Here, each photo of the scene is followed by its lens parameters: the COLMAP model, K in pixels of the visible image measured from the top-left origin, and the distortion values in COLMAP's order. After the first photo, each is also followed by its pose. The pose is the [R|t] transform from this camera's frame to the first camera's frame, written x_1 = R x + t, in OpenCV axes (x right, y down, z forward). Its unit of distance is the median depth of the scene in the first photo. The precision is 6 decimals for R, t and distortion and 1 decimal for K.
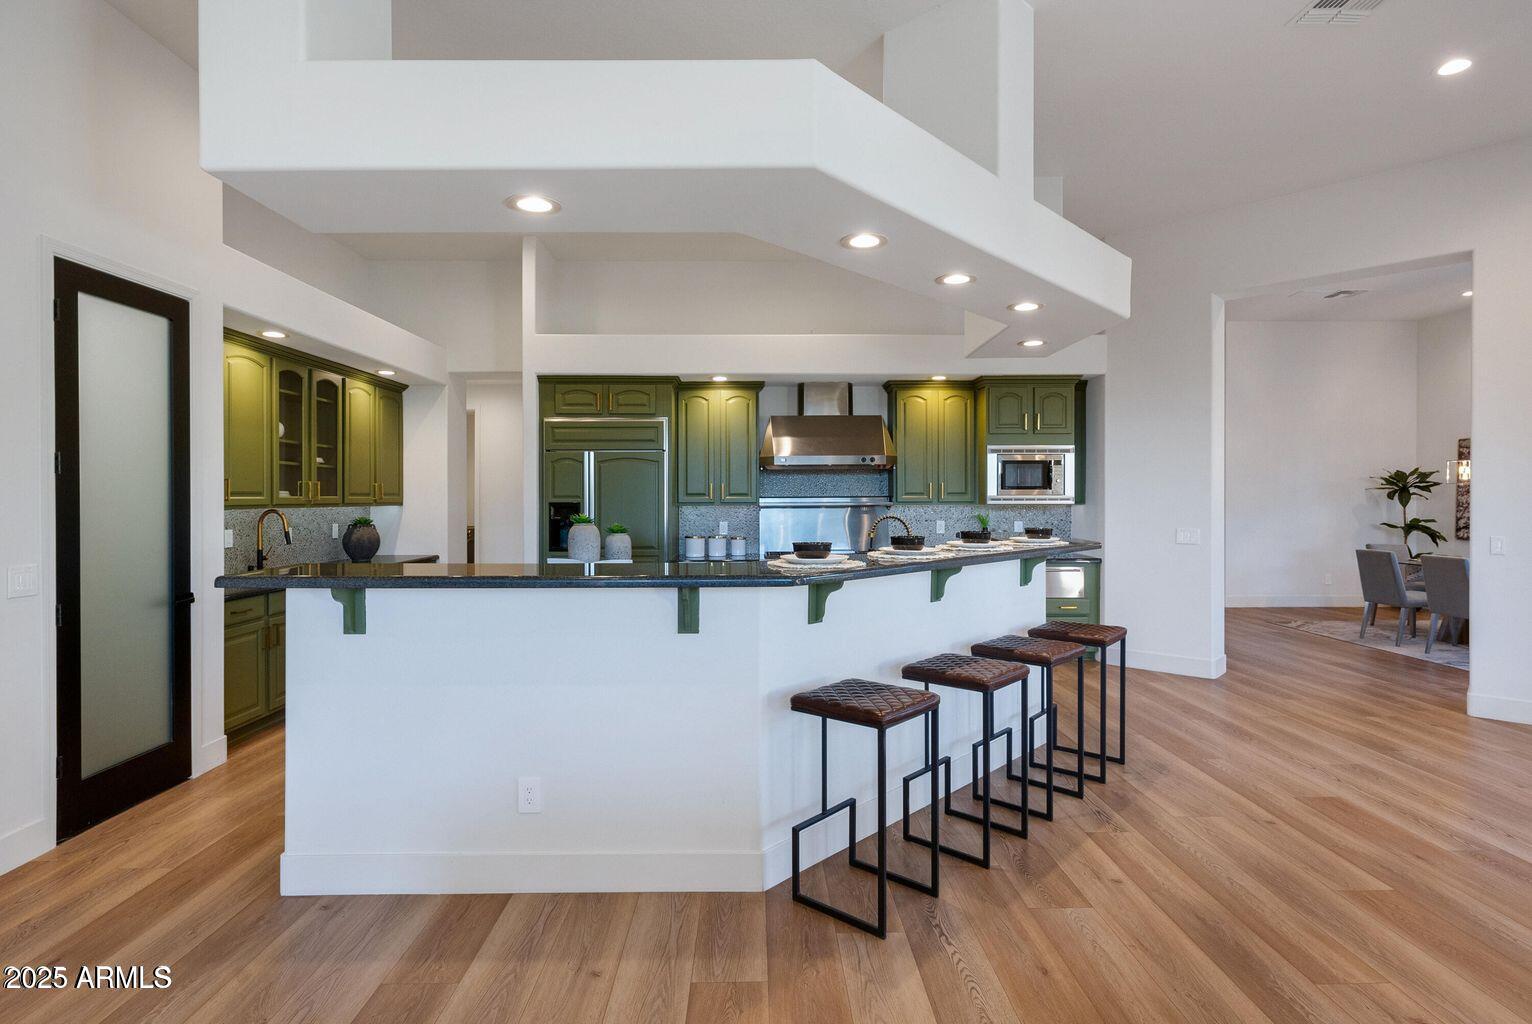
lens RADIAL K [[769.9, 0, 765.4], [0, 769.9, 502.7], [0, 0, 1]] dist [0.001351, 0.000240]
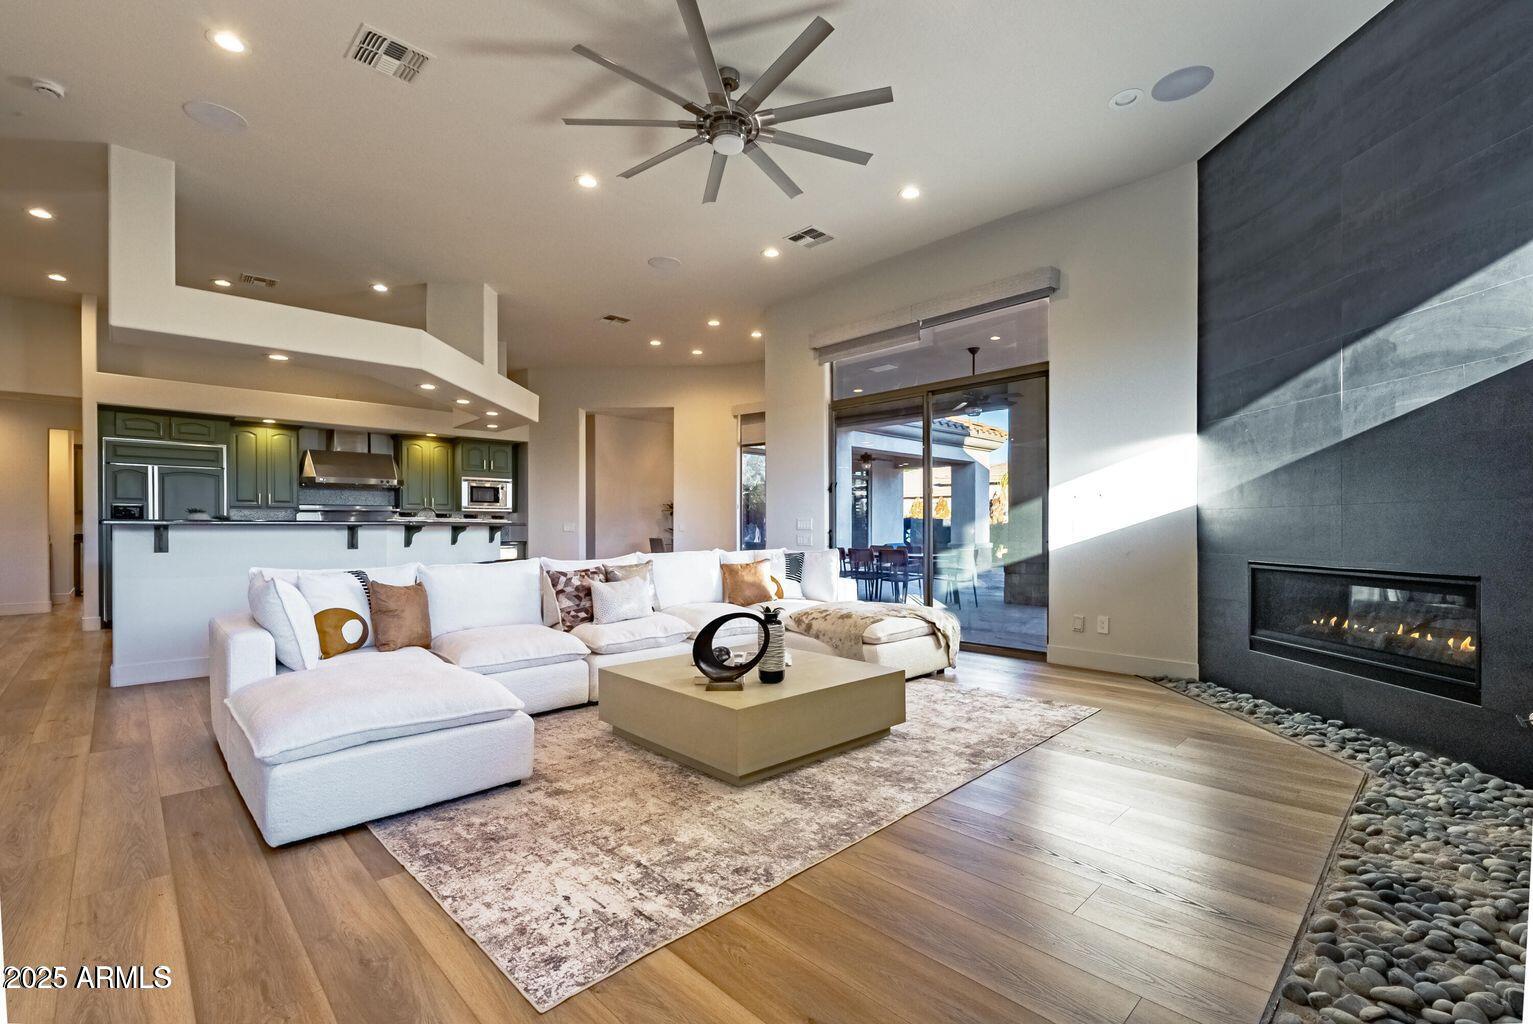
lens RADIAL K [[666.4, 0, 766.9], [0, 666.4, 520.9], [0, 0, 1]] dist [0.001339, 0.000237]
pose [[0.728207, 0.006012, 0.685330, -0.239865], [0.004404, 0.999900, -0.013452, 0.048332], [-0.685343, 0.012814, 0.728108, -0.562229]]
